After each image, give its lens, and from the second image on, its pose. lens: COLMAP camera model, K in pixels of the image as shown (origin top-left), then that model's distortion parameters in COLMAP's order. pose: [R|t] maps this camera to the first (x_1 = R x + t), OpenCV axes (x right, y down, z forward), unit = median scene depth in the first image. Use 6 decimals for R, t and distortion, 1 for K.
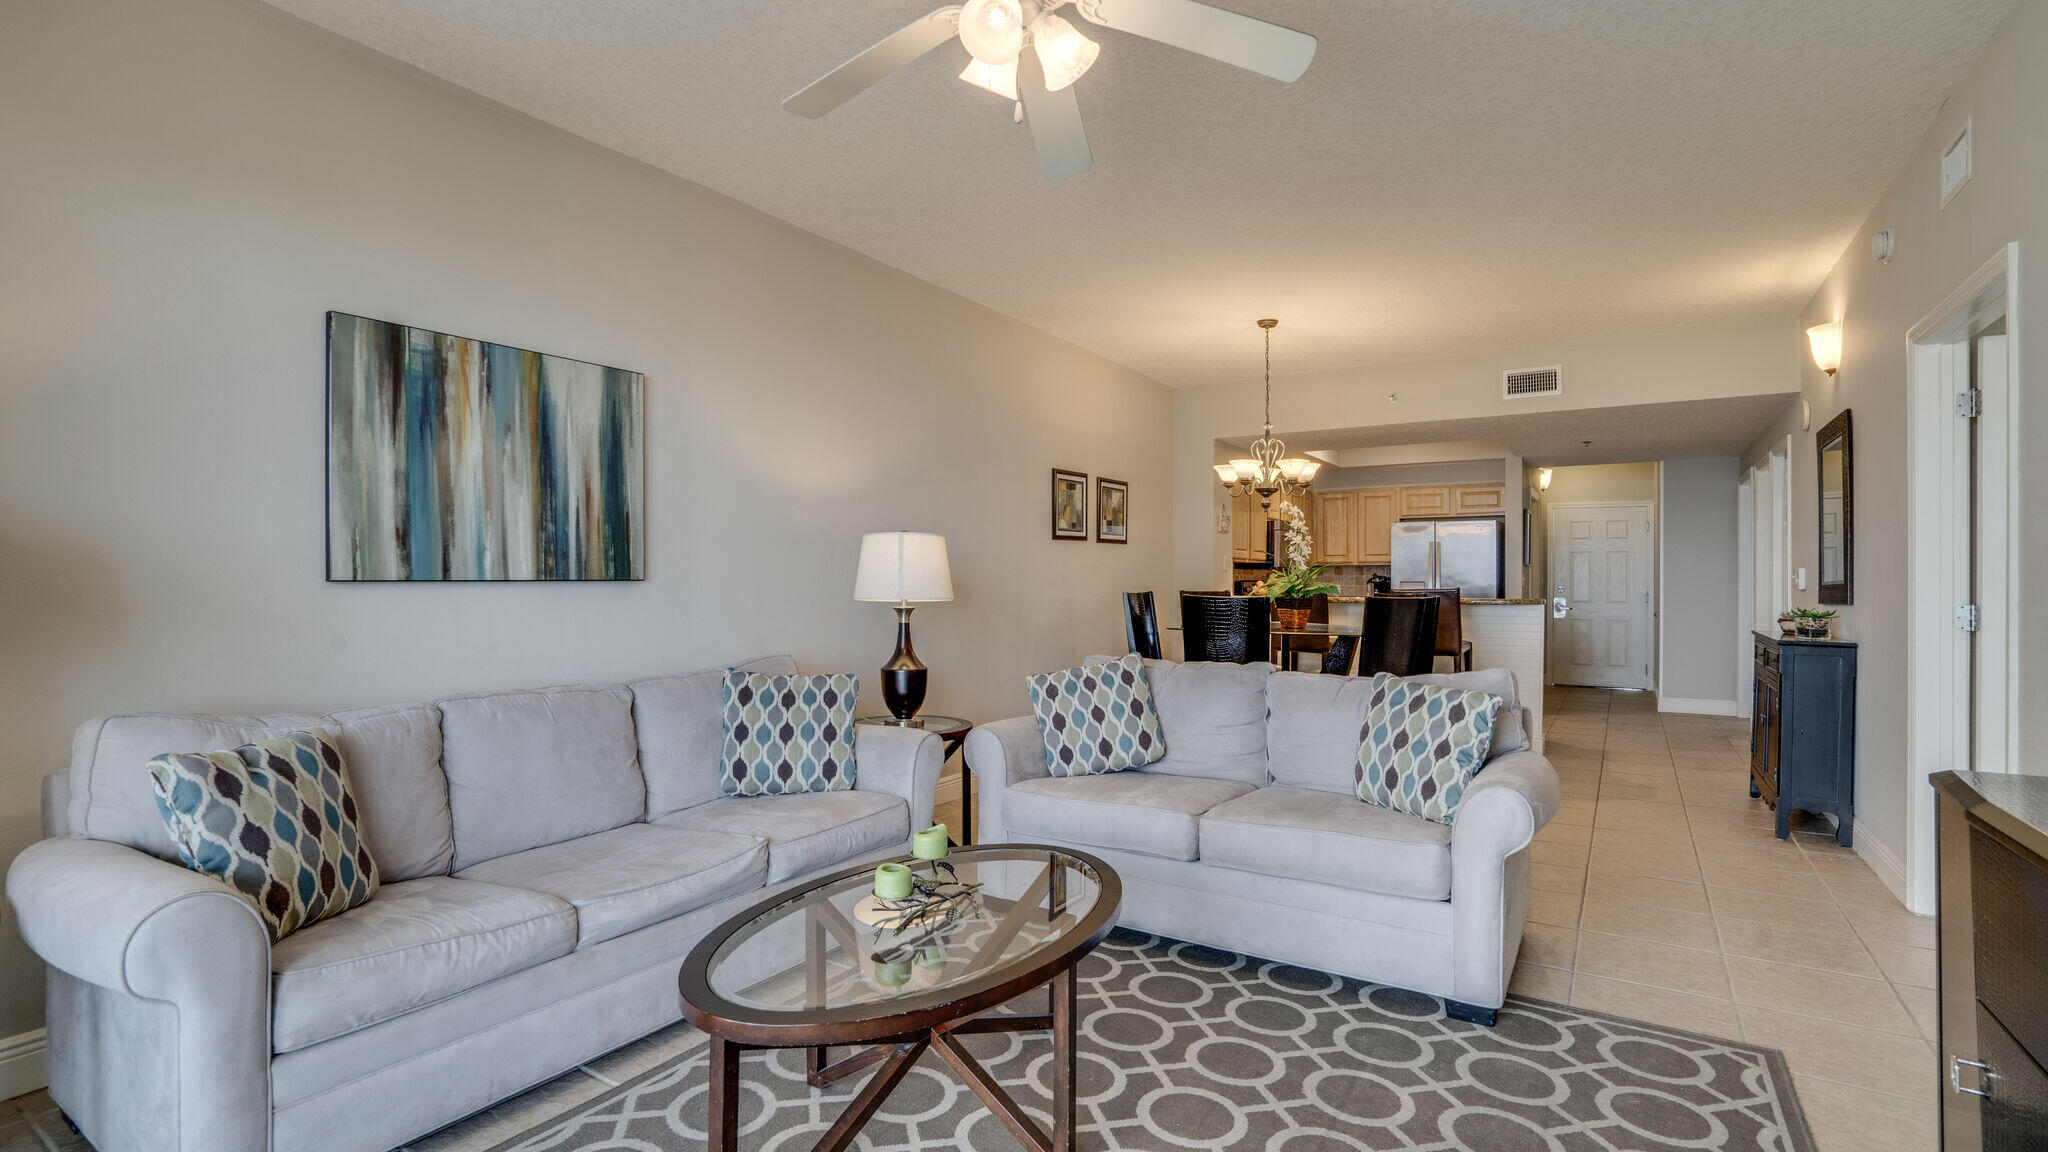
lens RADIAL K [[945.5, 0, 1013.5], [0, 945.5, 582.2], [0, 0, 1]] dist [-0.050466, 0.025544]
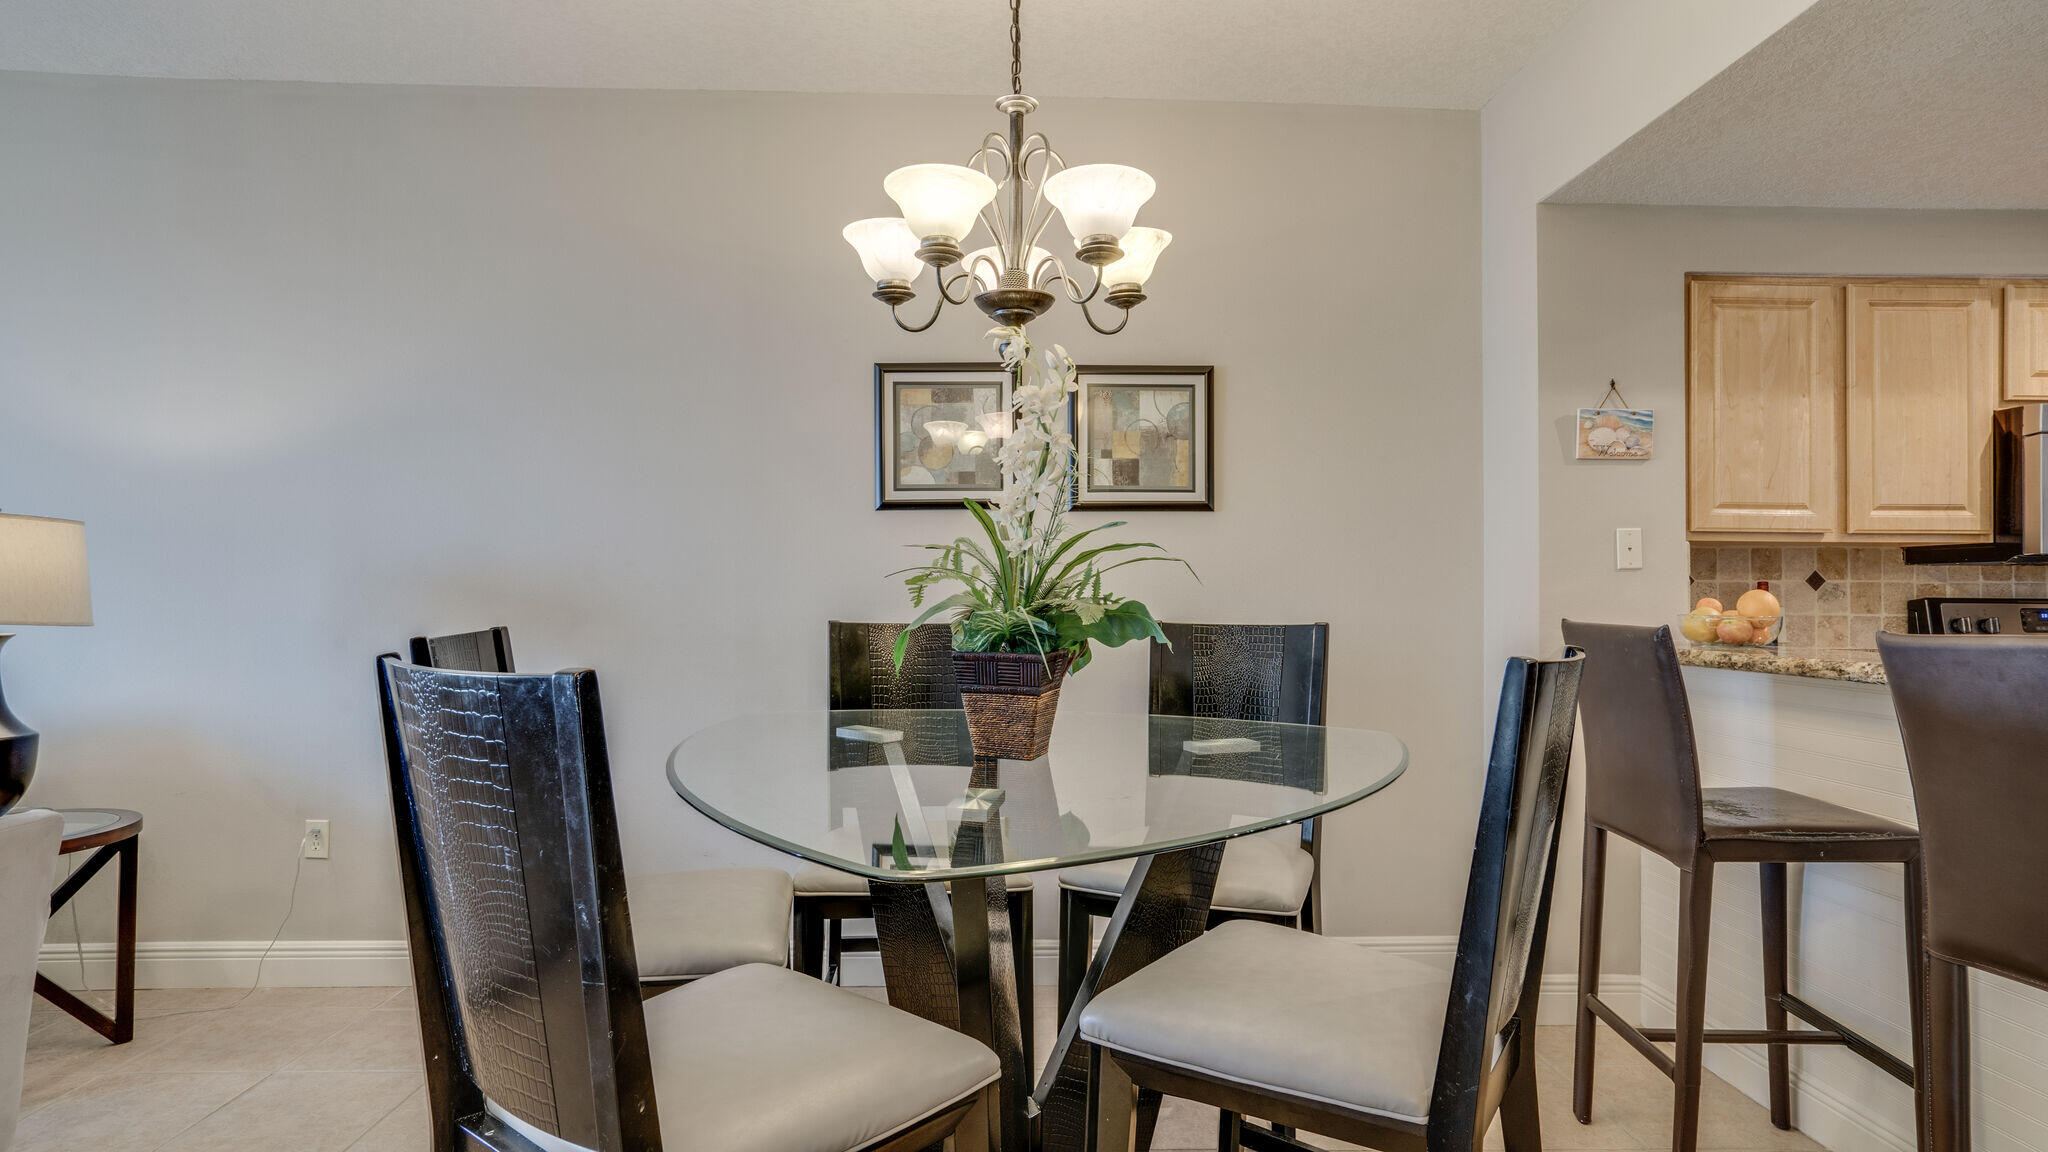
lens RADIAL K [[1047.2, 0, 1019.3], [0, 1047.2, 579.6], [0, 0, 1]] dist [-0.042378, 0.030806]
pose [[0.569723, -0.015780, -0.821685, 0.946713], [-0.004520, 0.999740, -0.022333, 0.003049], [0.821824, 0.016437, 0.569504, 1.376474]]
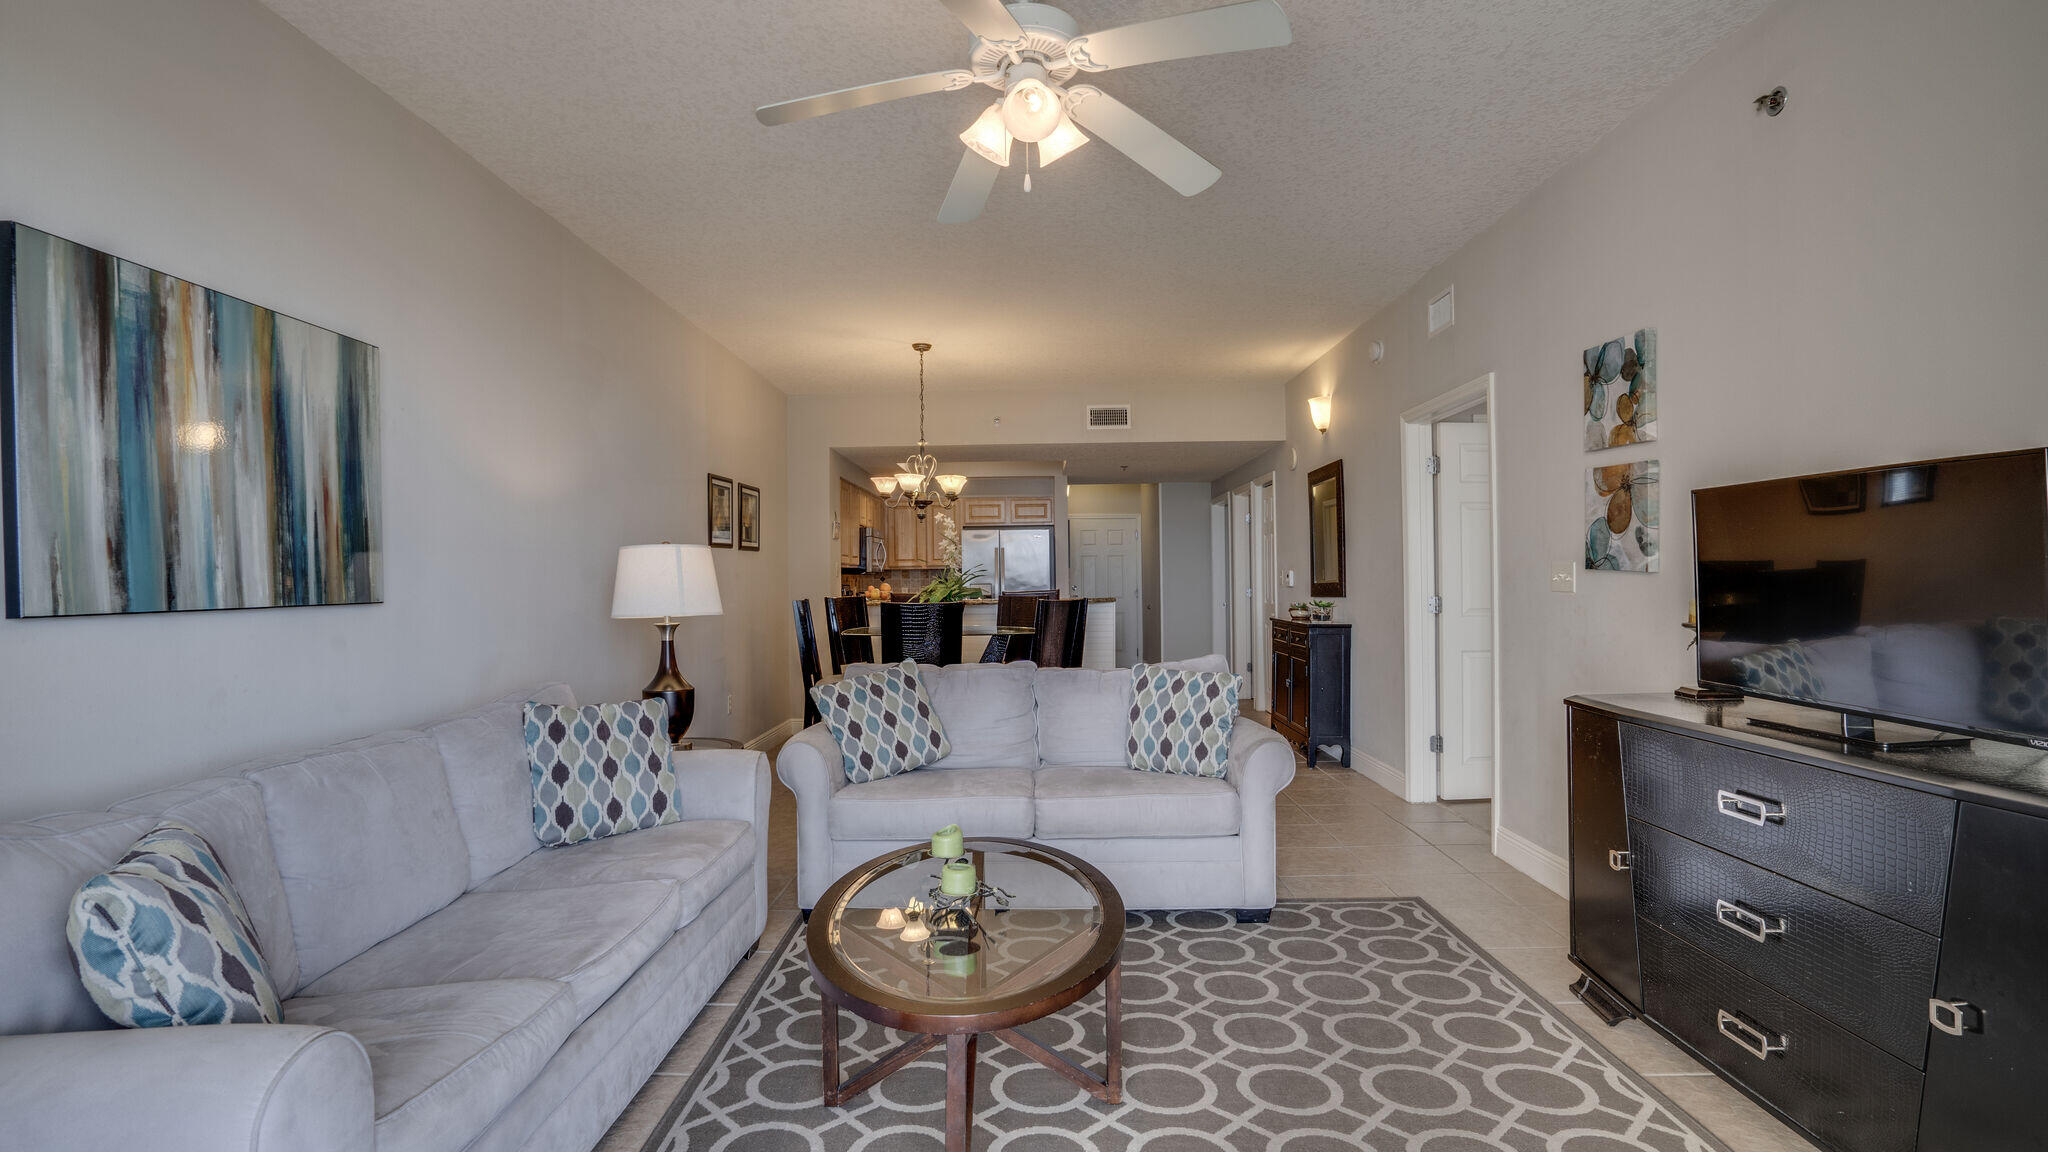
lens RADIAL K [[966.1, 0, 1013.9], [0, 966.1, 587.0], [0, 0, 1]] dist [-0.049288, 0.026443]
pose [[0.849256, -0.017207, 0.527701, -0.390280], [0.014988, 0.999852, 0.008480, -0.015377], [-0.527769, 0.000708, 0.849388, 0.017296]]
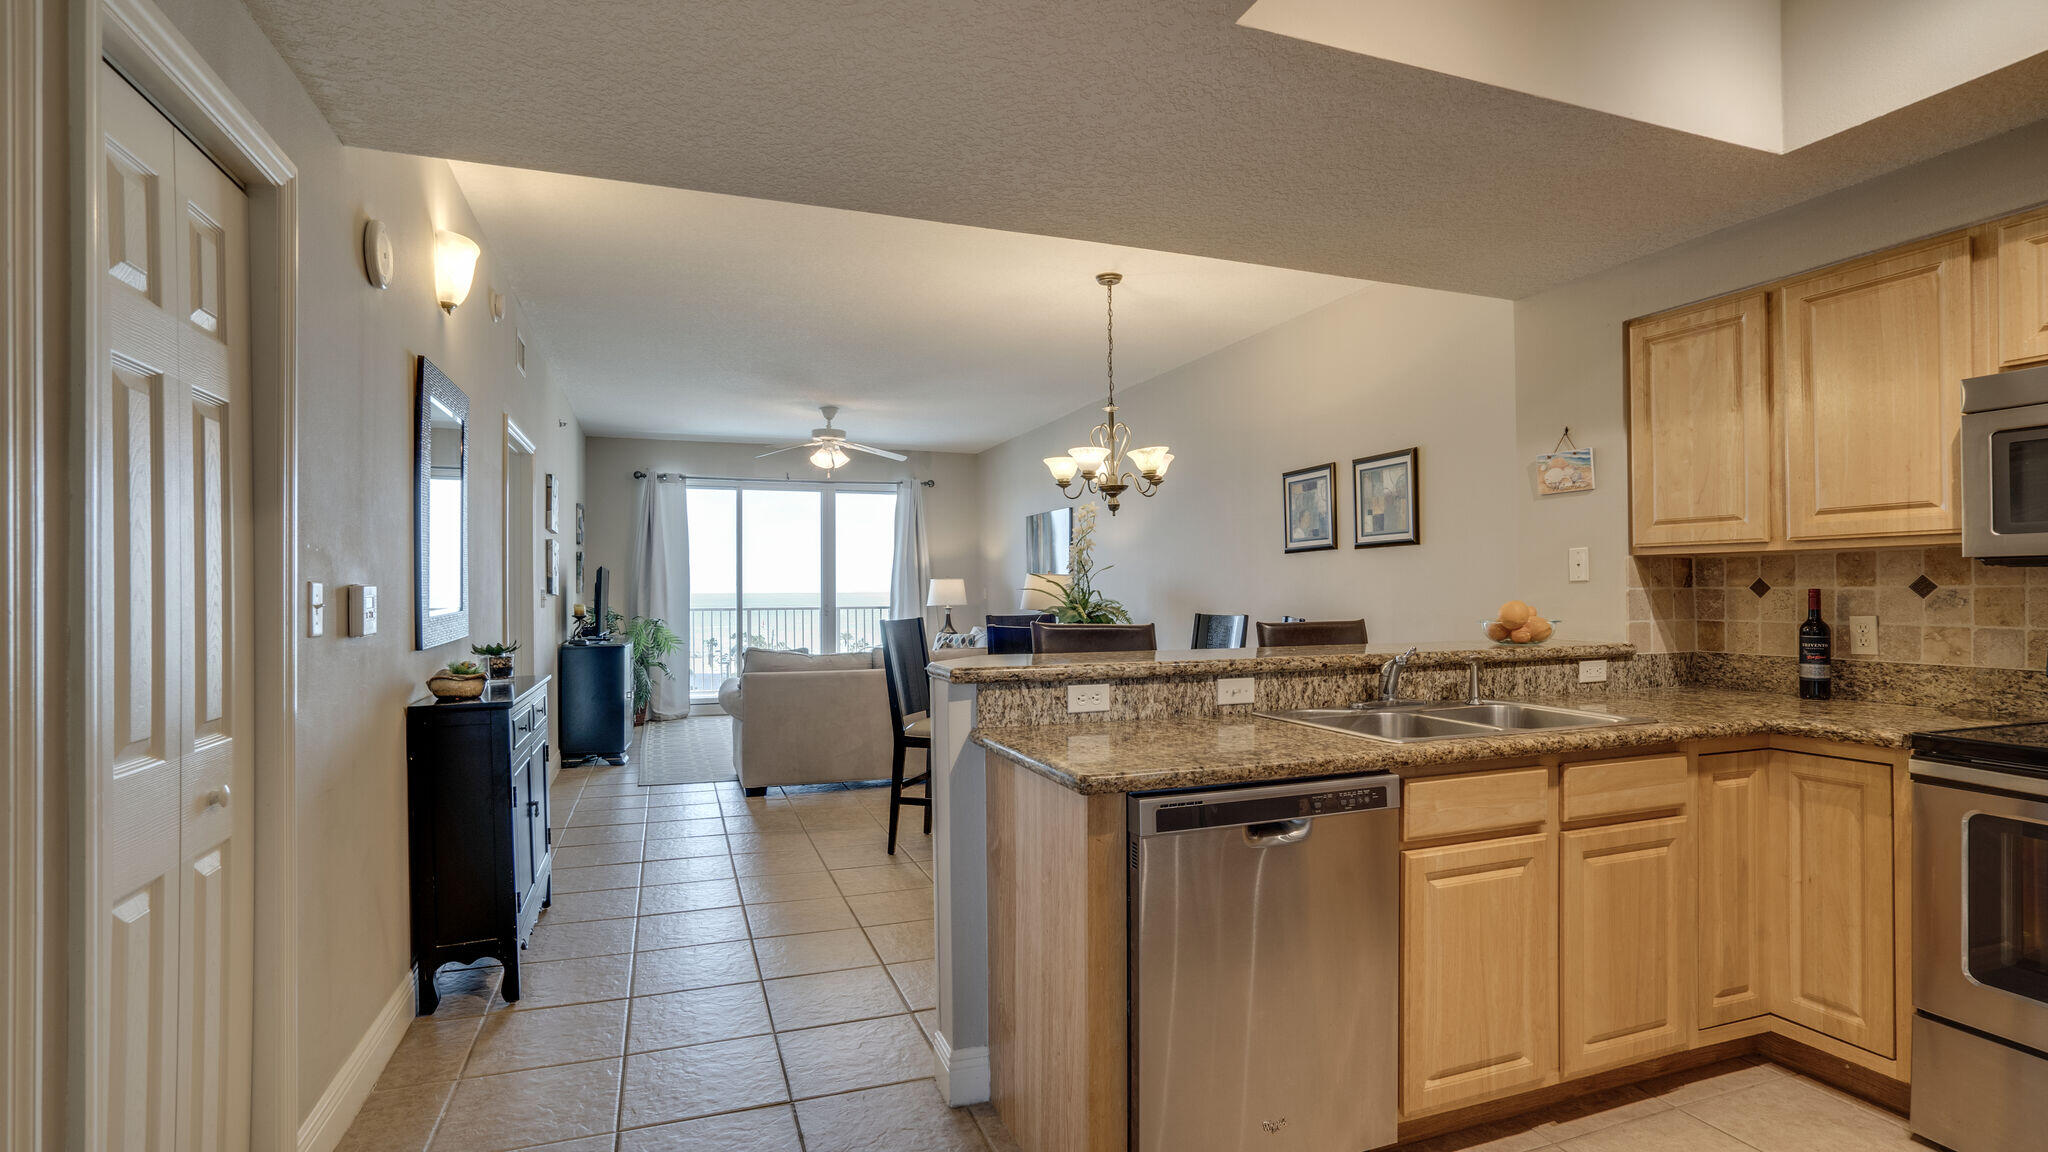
lens RADIAL K [[966.1, 0, 1013.9], [0, 966.1, 587.0], [0, 0, 1]] dist [-0.049288, 0.026443]
pose [[-0.600089, -0.003097, -0.799927, 1.661553], [0.000997, 0.999989, -0.004619, -0.017999], [0.799933, -0.003569, -0.600079, 2.432230]]
